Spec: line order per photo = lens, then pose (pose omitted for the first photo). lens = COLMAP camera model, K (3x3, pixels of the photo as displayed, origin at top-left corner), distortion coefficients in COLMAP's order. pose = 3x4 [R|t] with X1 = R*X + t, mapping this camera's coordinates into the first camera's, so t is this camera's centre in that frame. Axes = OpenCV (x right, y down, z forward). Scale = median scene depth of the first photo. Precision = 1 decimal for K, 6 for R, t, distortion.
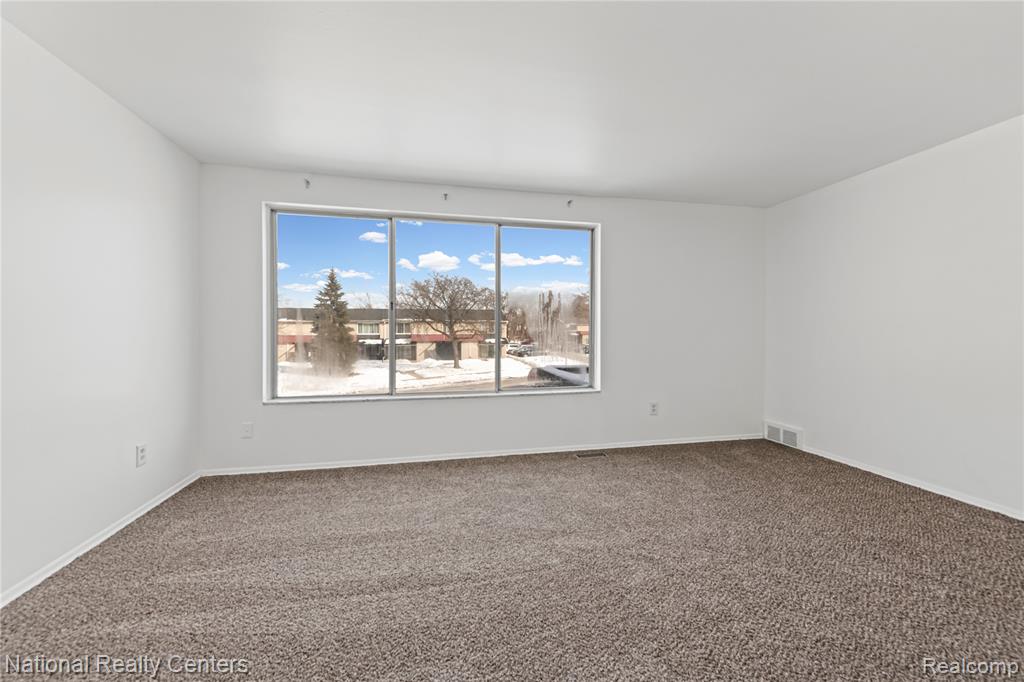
lens RADIAL K [[412.5, 0, 512.8], [0, 412.5, 328.0], [0, 0, 1]] dist [0.004294, -0.000237]
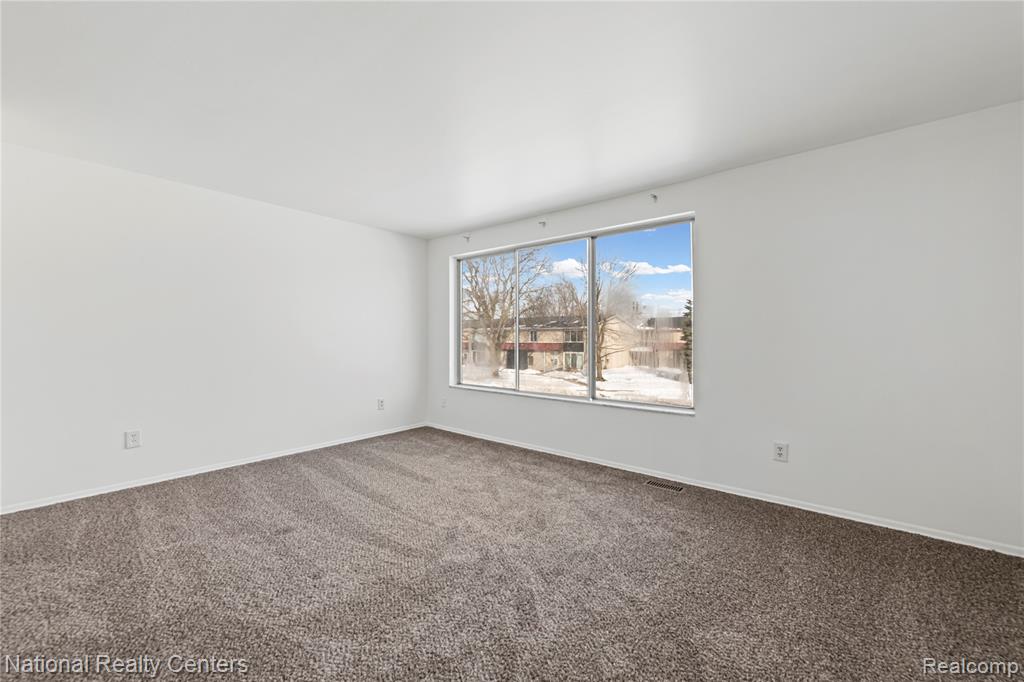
lens RADIAL K [[412.5, 0, 512.8], [0, 412.5, 328.0], [0, 0, 1]] dist [0.004294, -0.000237]
pose [[0.607294, -0.017182, -0.794292, 0.723534], [0.002672, 0.999805, -0.019584, -0.004855], [0.794473, 0.009771, 0.607221, 0.234886]]
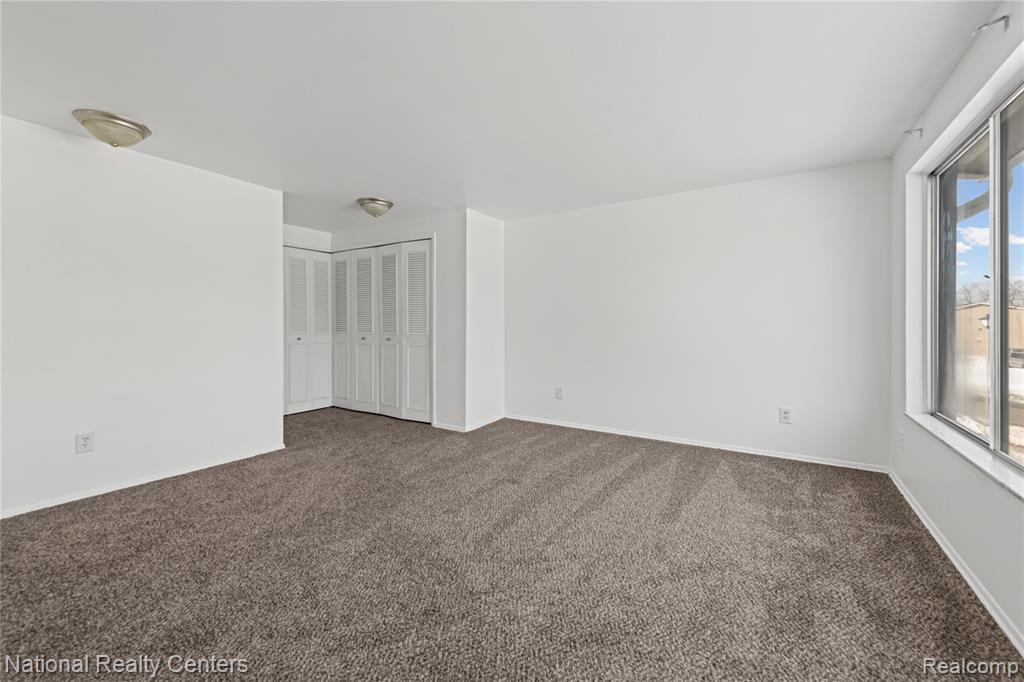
lens RADIAL K [[412.5, 0, 512.8], [0, 412.5, 328.0], [0, 0, 1]] dist [0.004294, -0.000237]
pose [[-0.706244, 0.006810, -0.707935, 0.520403], [0.000033, 0.999954, 0.009586, 0.001038], [0.707968, 0.006747, -0.706212, 0.966518]]
